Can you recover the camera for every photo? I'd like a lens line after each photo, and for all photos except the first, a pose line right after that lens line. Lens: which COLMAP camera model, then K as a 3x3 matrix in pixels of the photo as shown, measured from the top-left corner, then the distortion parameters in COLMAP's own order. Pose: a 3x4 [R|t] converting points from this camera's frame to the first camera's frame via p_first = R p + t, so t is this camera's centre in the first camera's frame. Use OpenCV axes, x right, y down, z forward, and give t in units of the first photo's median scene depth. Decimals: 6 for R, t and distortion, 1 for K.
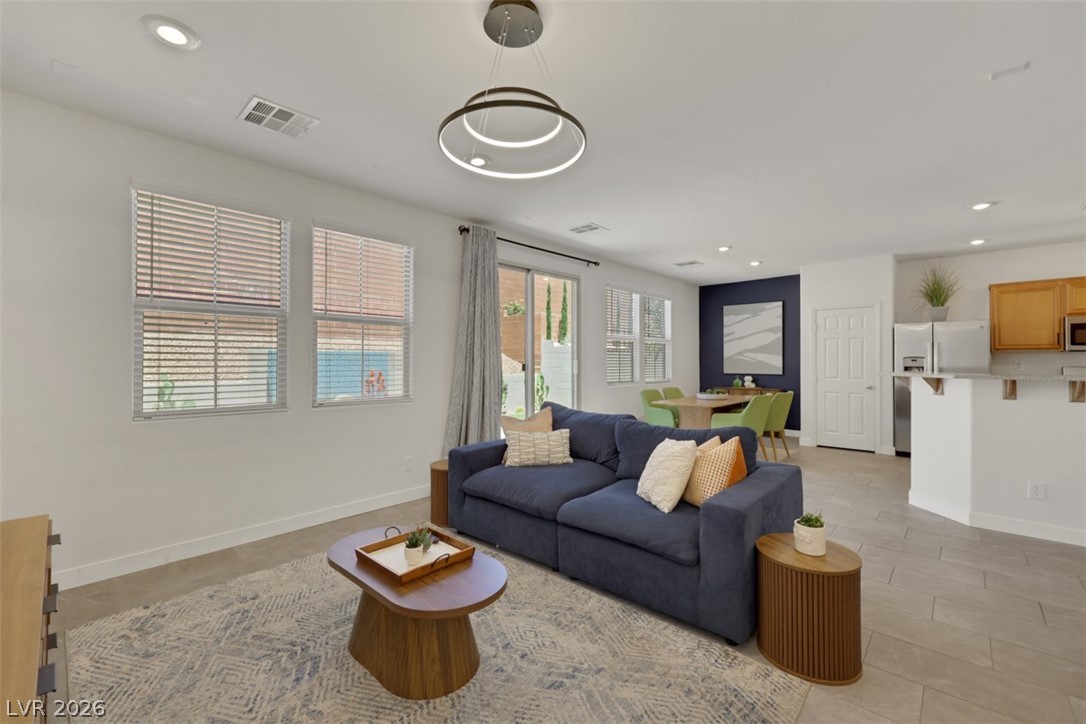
lens RADIAL K [[449.6, 0, 547.8], [0, 449.6, 357.2], [0, 0, 1]] dist [-0.000887, 0.000542]
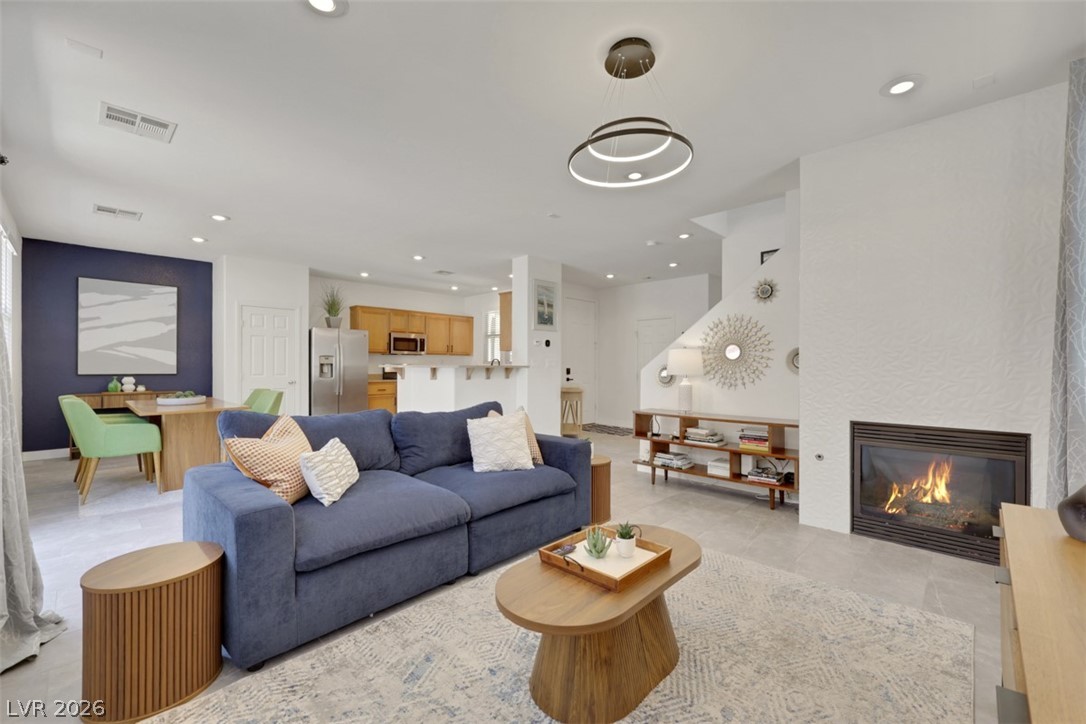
lens RADIAL K [[449.6, 0, 540.3], [0, 449.6, 365.2], [0, 0, 1]] dist [-0.000887, 0.000542]
pose [[0.034252, 0.003459, 0.999407, -0.304325], [-0.011890, 0.999925, -0.003053, 0.016816], [-0.999343, -0.011778, 0.034290, 0.283468]]
